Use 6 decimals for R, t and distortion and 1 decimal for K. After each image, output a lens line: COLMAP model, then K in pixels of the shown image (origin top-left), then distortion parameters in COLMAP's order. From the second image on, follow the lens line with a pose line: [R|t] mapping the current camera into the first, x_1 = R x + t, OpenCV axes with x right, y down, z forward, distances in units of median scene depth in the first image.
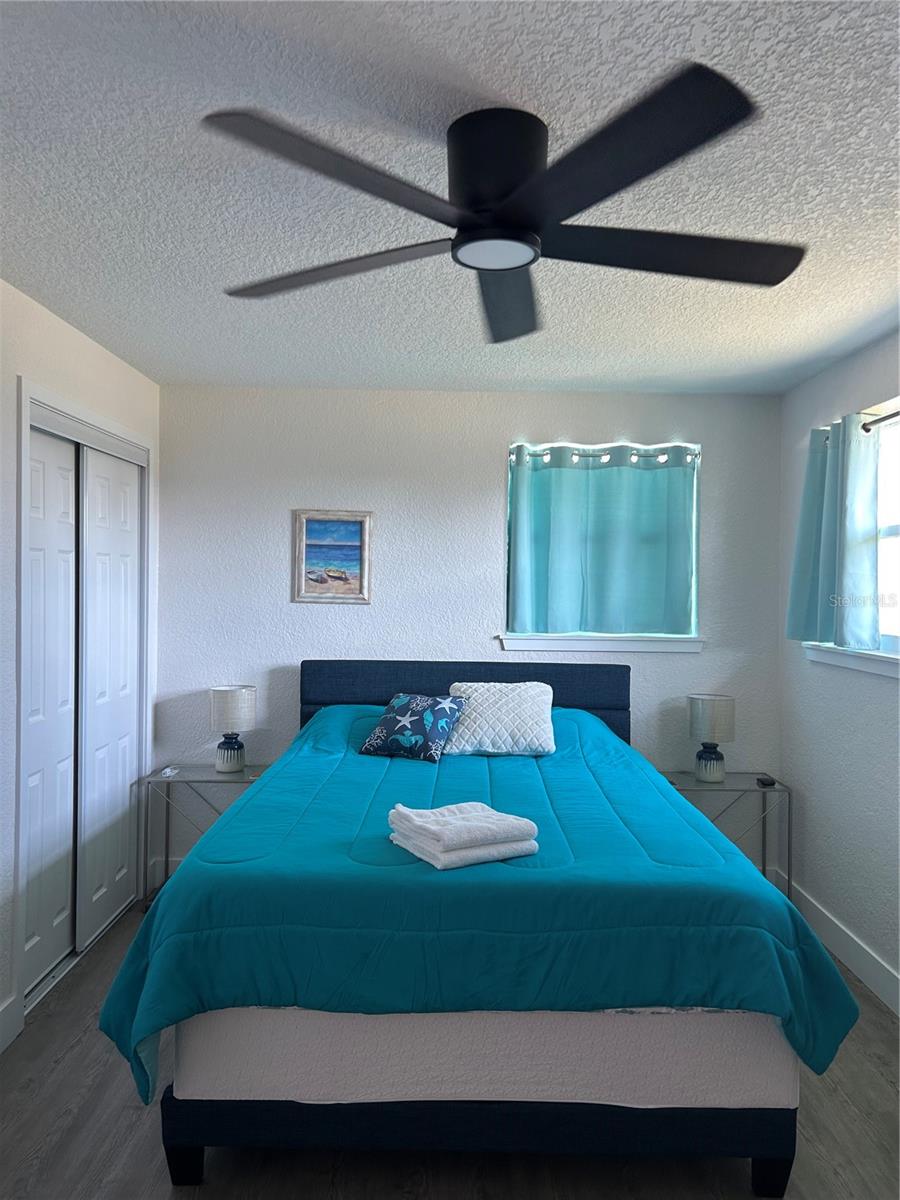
lens RADIAL K [[897.3, 0, 446.5], [0, 897.3, 598.2], [0, 0, 1]] dist [0.061138, -0.064216]
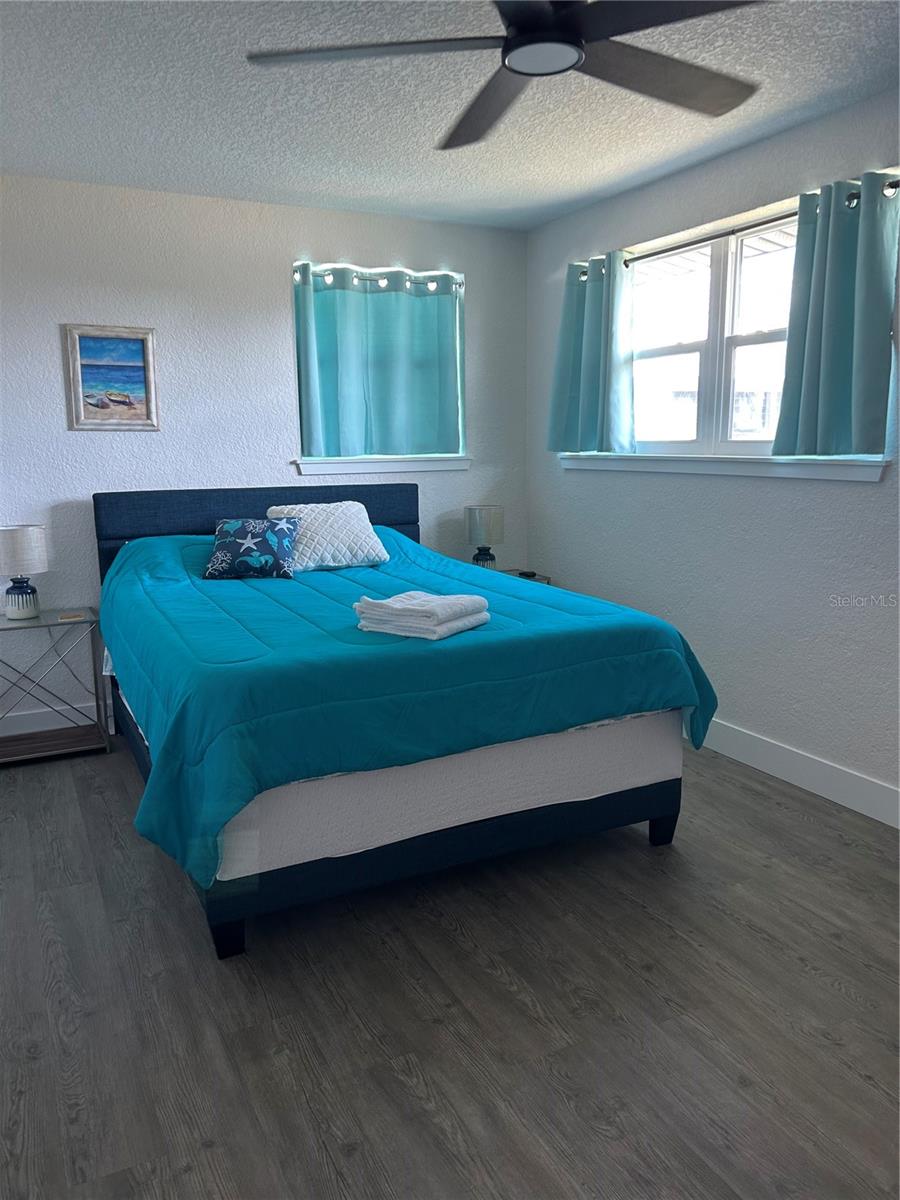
lens RADIAL K [[897.3, 0, 451.7], [0, 897.3, 598.5], [0, 0, 1]] dist [0.061138, -0.064216]
pose [[0.893159, -0.103041, 0.437777, -0.252212], [0.031098, 0.985220, 0.168447, 0.030479], [-0.448664, -0.136837, 0.883163, -0.001715]]
